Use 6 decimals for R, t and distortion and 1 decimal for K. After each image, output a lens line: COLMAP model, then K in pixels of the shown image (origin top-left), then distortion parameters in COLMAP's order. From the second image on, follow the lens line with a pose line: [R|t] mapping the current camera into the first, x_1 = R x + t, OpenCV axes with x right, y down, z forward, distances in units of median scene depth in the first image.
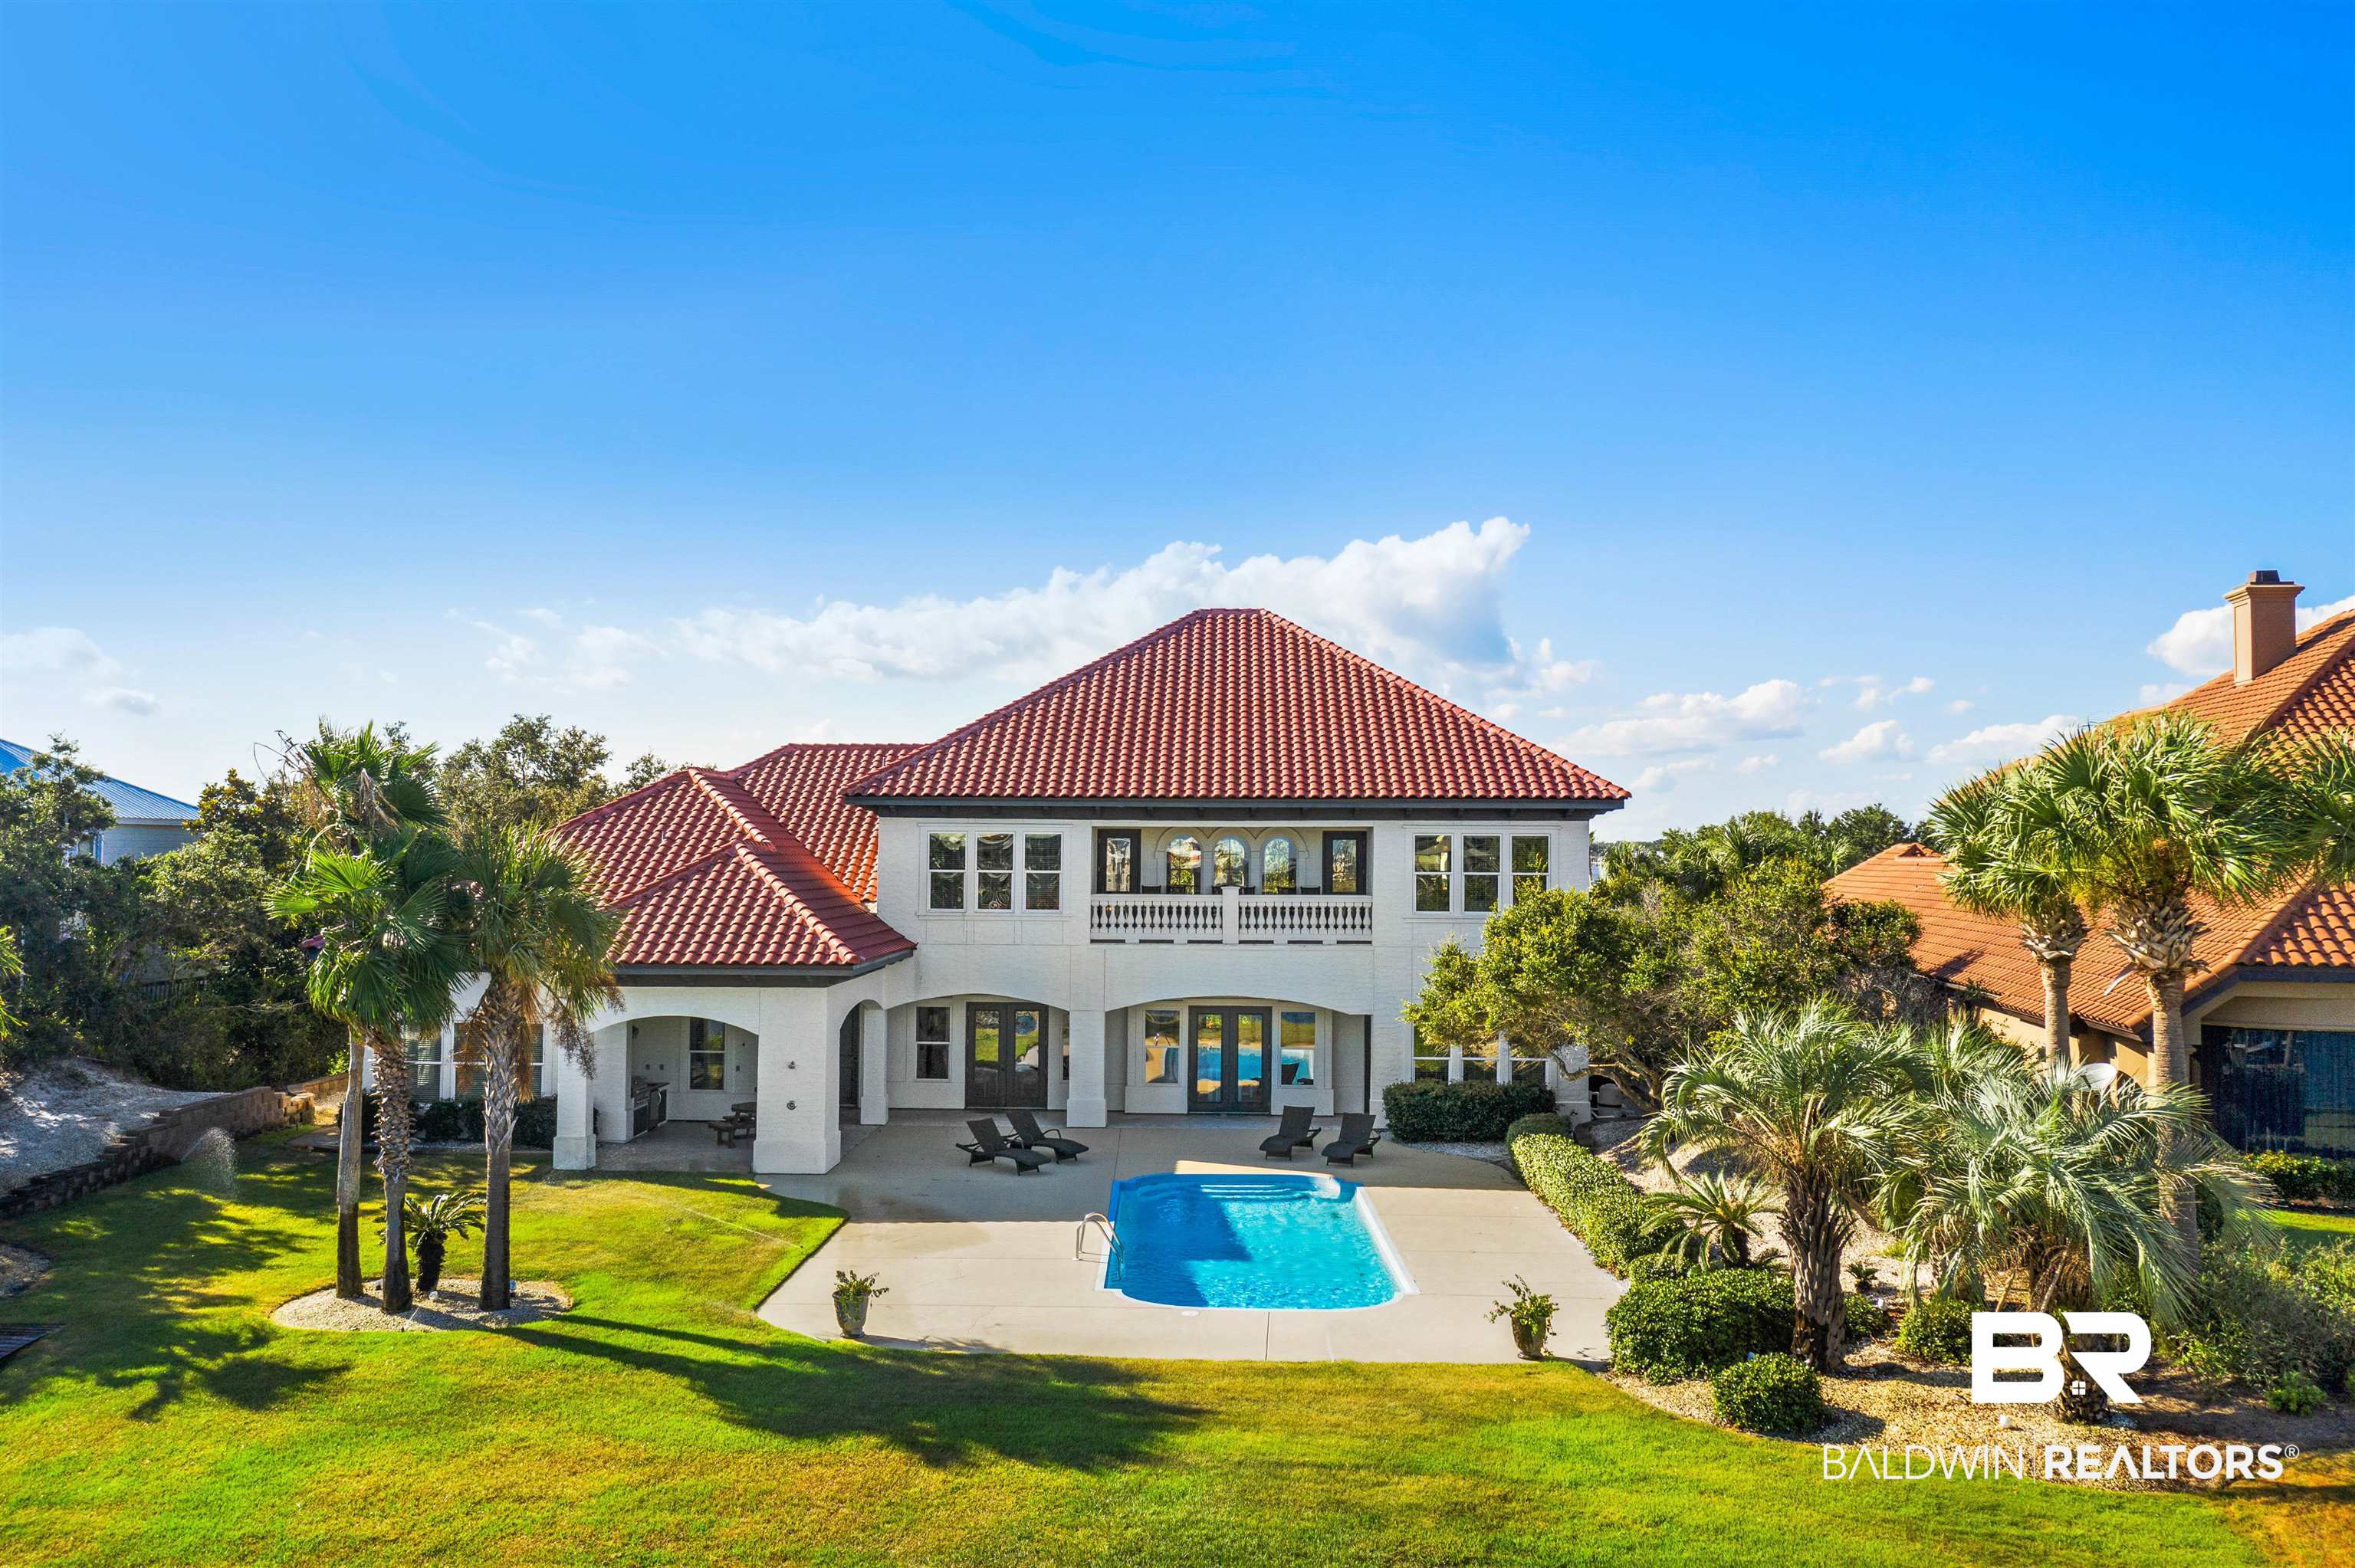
lens RADIAL K [[1943.1, 0, 1240.5], [0, 1943.1, 934.9], [0, 0, 1]] dist [-0.006414, 0.002547]
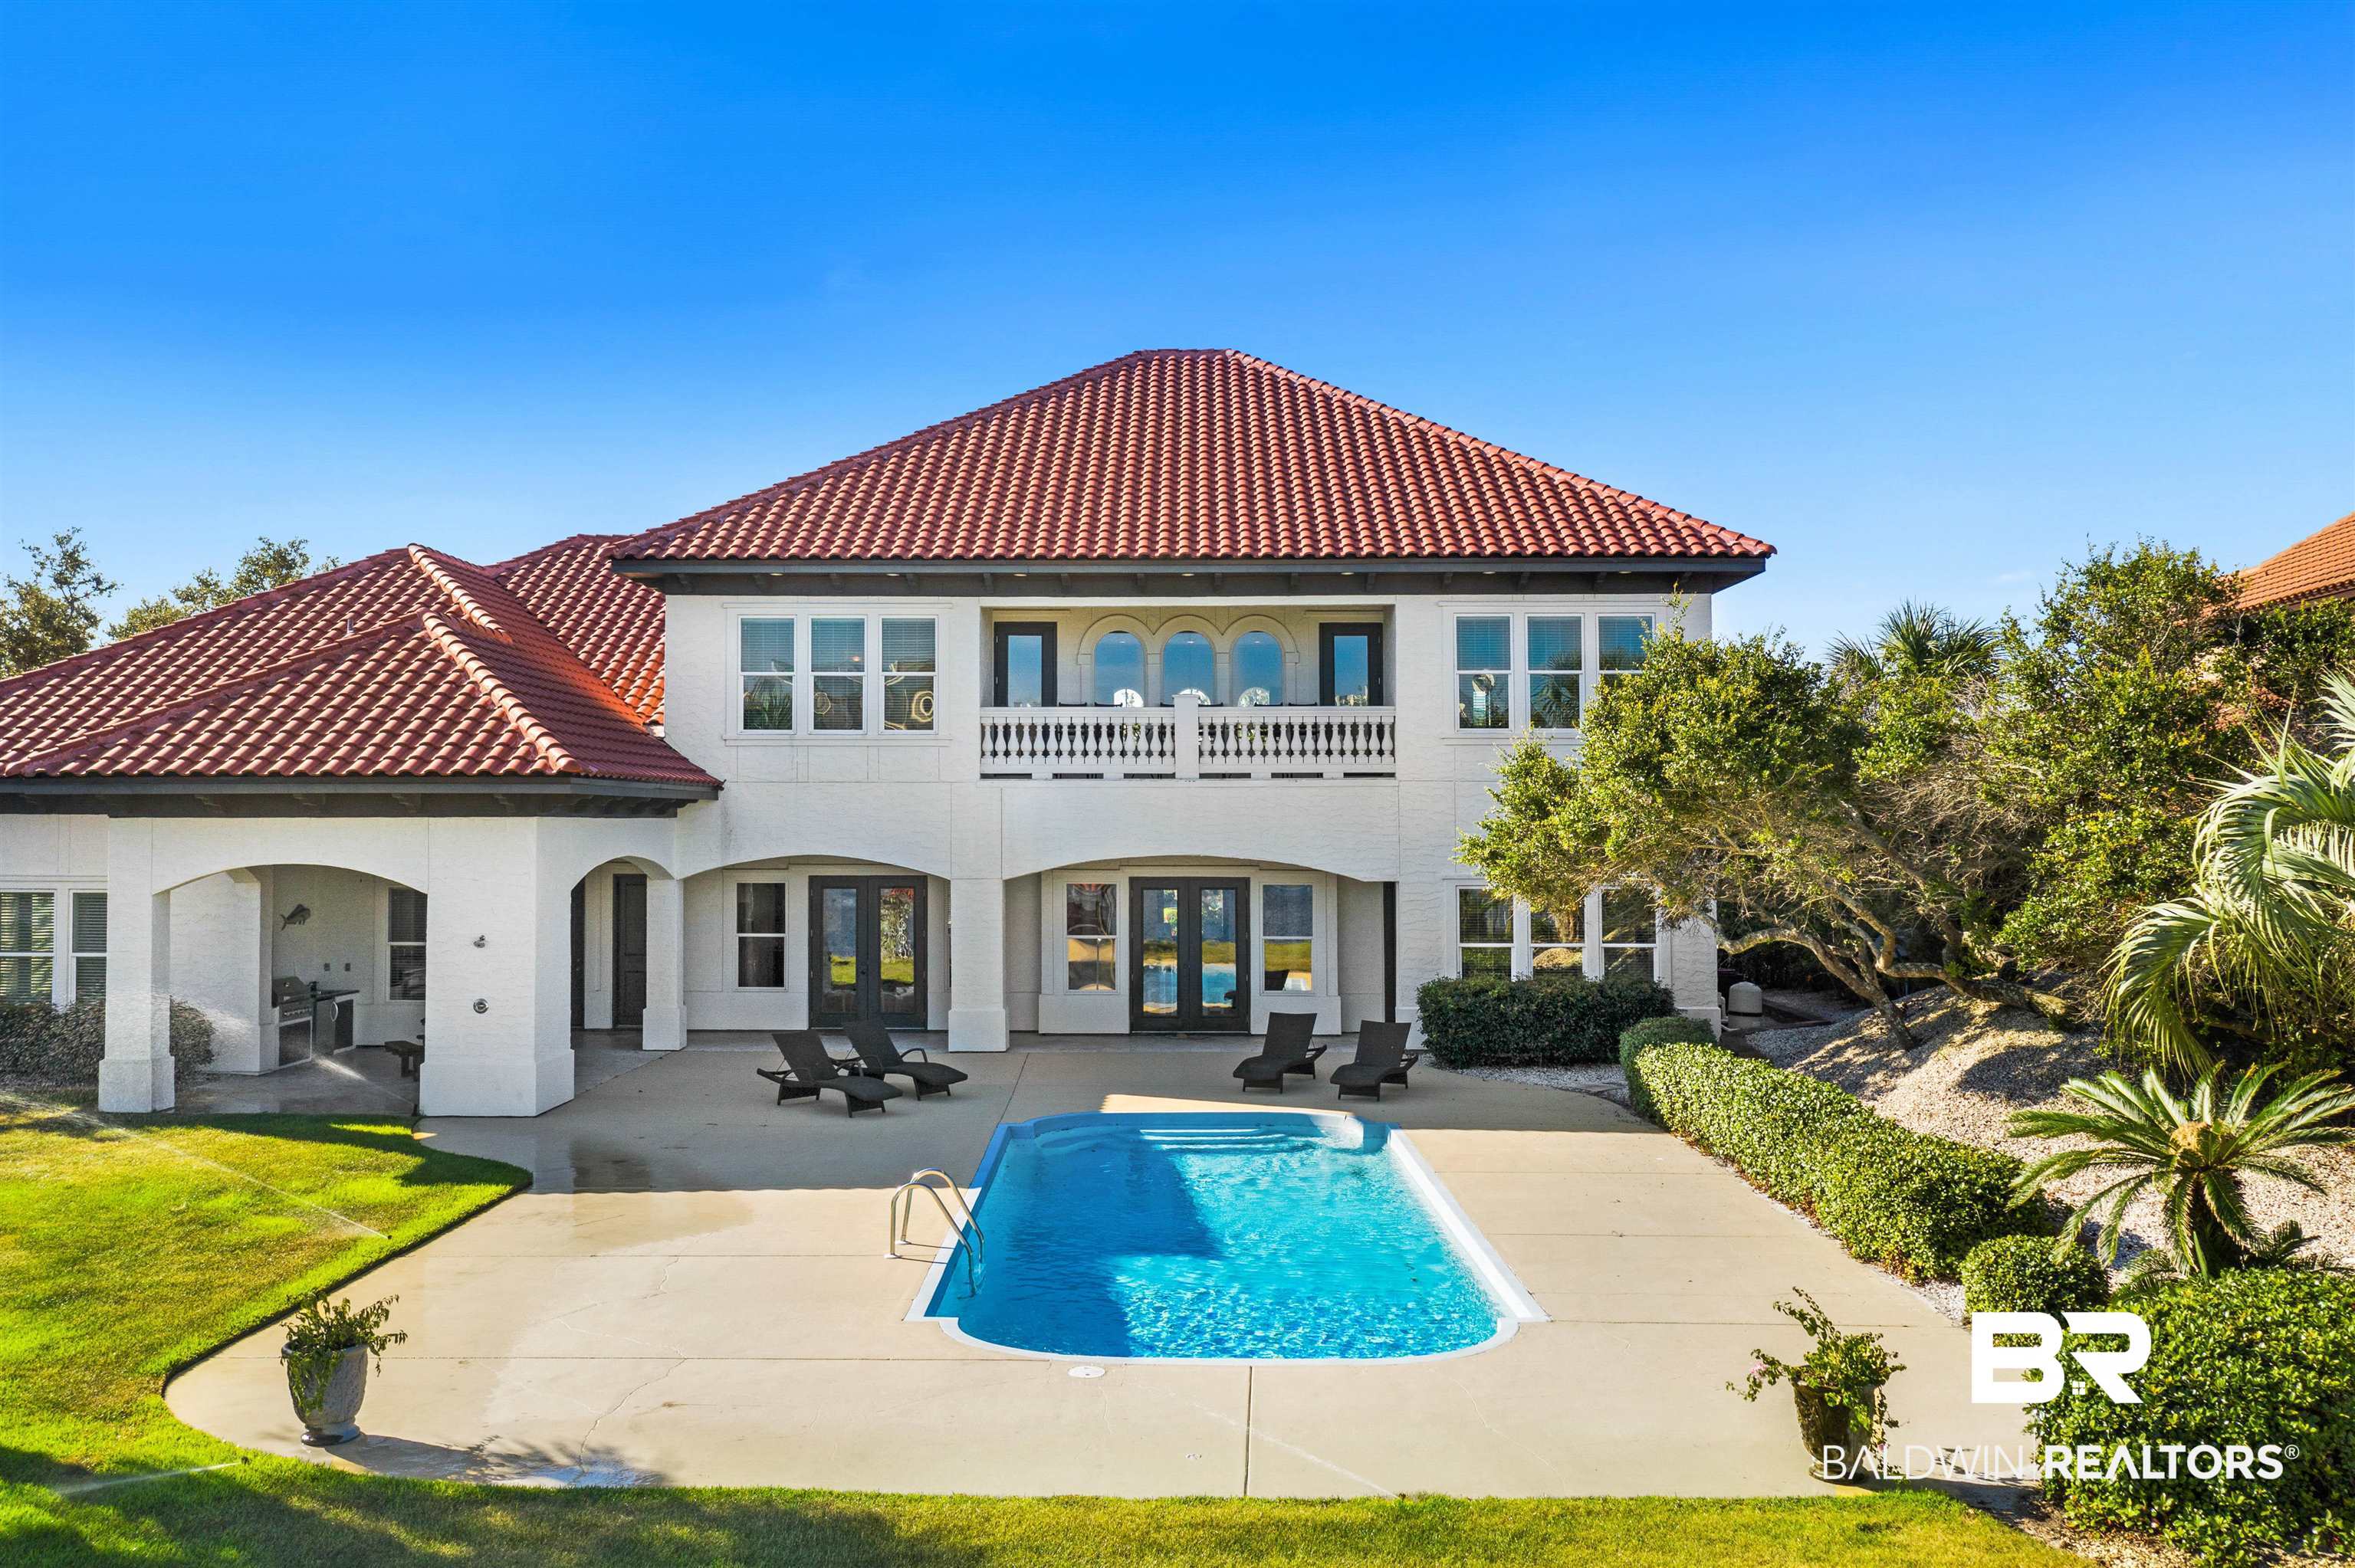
lens RADIAL K [[1864.7, 0, 1188.4], [0, 1864.7, 856.1], [0, 0, 1]] dist [-0.015910, 0.008912]
pose [[0.999797, -0.012567, -0.015762, 0.005870], [0.011998, 0.999293, -0.035631, 0.061128], [0.016199, 0.035434, 0.999241, 0.389837]]
